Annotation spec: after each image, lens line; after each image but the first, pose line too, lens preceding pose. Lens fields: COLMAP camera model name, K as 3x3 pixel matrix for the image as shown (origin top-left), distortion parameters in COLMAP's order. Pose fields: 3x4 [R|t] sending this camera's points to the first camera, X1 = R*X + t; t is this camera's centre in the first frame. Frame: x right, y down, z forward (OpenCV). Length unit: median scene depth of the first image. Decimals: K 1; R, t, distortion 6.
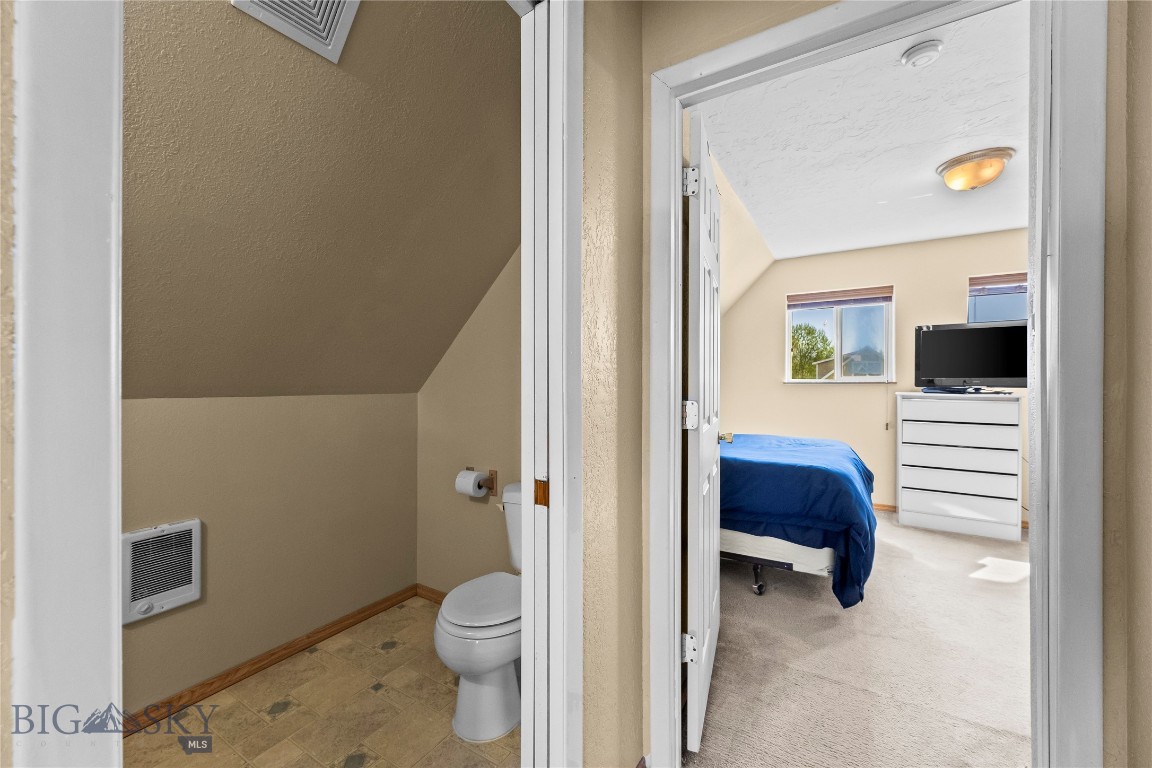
lens RADIAL K [[458.7, 0, 574.3], [0, 458.7, 378.1], [0, 0, 1]] dist [0.008335, -0.000088]
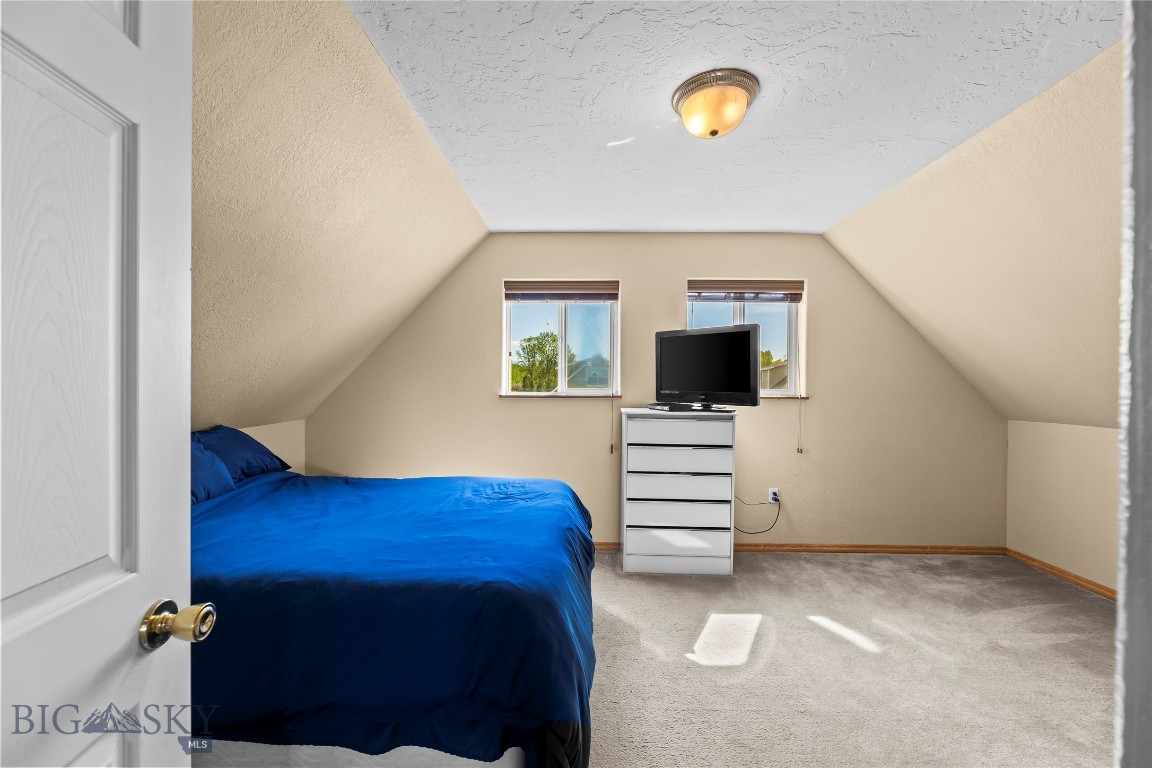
lens RADIAL K [[461.7, 0, 576.0], [0, 461.7, 384.0], [0, 0, 1]] dist [-0.000655, -0.000336]
pose [[0.868529, 0.002384, 0.495632, 0.231858], [-0.006571, 0.999956, 0.006704, -0.019773], [-0.495595, -0.009079, 0.868506, 0.342093]]
